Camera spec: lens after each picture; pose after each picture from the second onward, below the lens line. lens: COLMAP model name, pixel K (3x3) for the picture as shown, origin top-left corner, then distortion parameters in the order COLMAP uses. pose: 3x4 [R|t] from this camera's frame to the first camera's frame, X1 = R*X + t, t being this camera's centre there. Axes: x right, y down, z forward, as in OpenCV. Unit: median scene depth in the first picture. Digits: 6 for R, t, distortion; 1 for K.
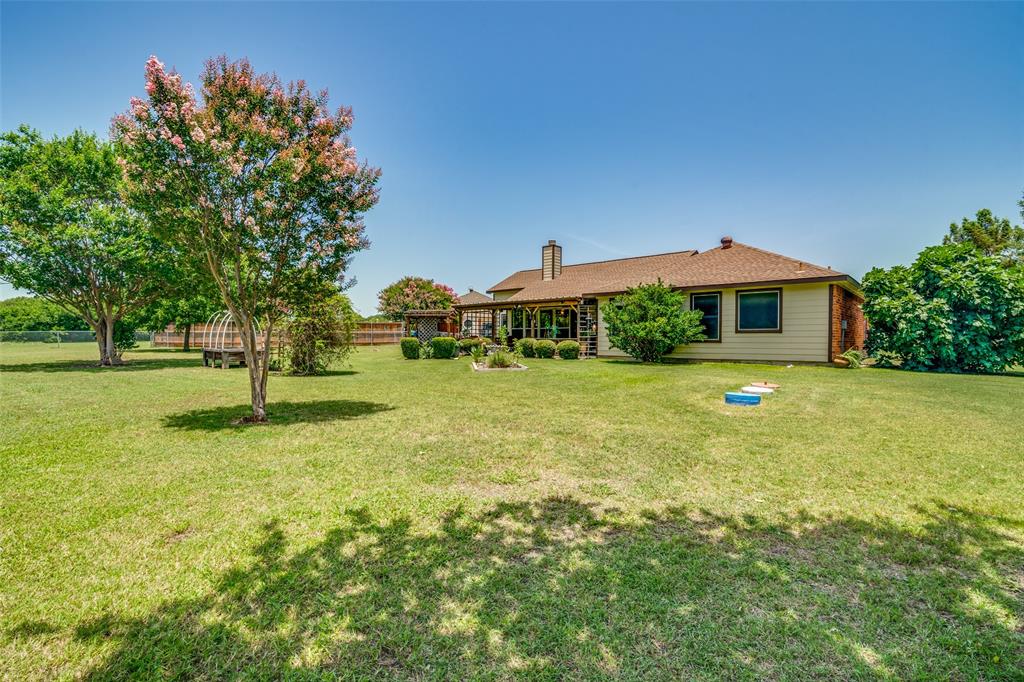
lens RADIAL K [[479.8, 0, 513.3], [0, 479.8, 340.9], [0, 0, 1]] dist [-0.022017, -0.001170]
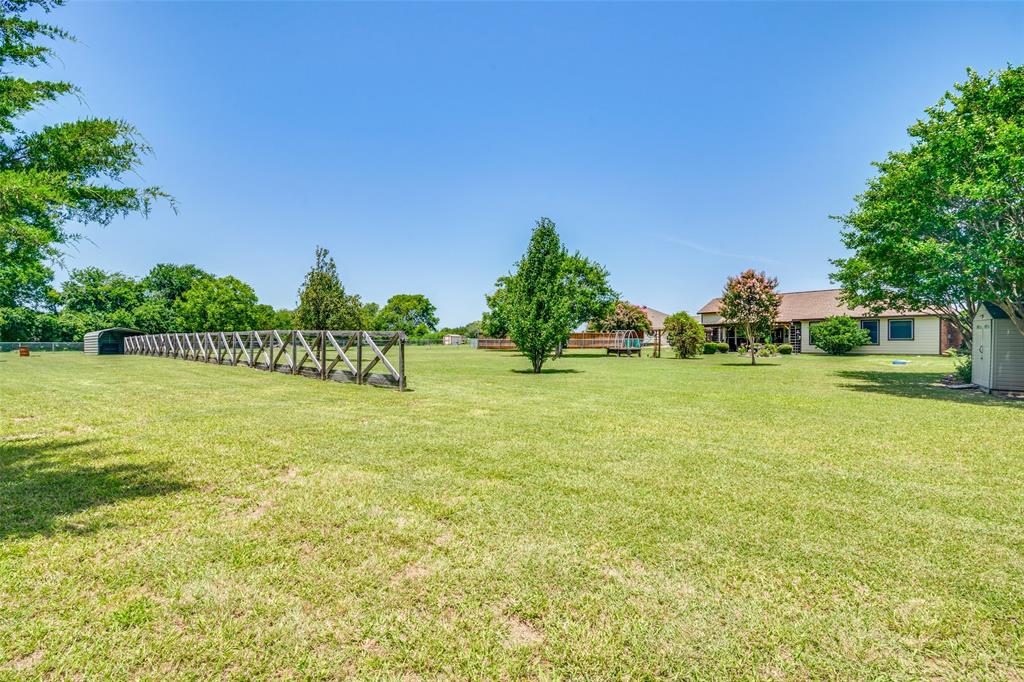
lens RADIAL K [[479.8, 0, 505.9], [0, 479.8, 344.3], [0, 0, 1]] dist [-0.022017, -0.001170]
pose [[0.979050, 0.000152, -0.203619, -0.563587], [-0.001440, 0.999980, -0.006176, 0.011619], [0.203614, 0.006340, 0.979031, -1.018944]]
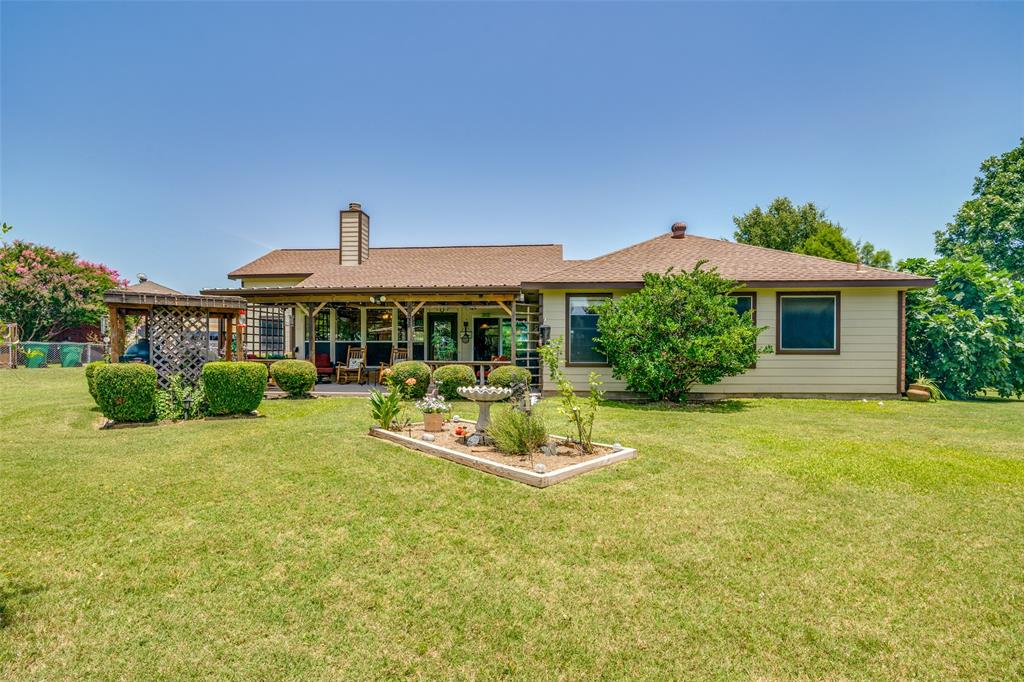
lens RADIAL K [[479.8, 0, 508.0], [0, 479.8, 345.7], [0, 0, 1]] dist [-0.022017, -0.001170]
pose [[0.803408, 0.009679, 0.595350, -0.204680], [0.001161, 0.999841, -0.017822, -0.013956], [-0.595428, 0.015009, 0.803268, 0.564398]]
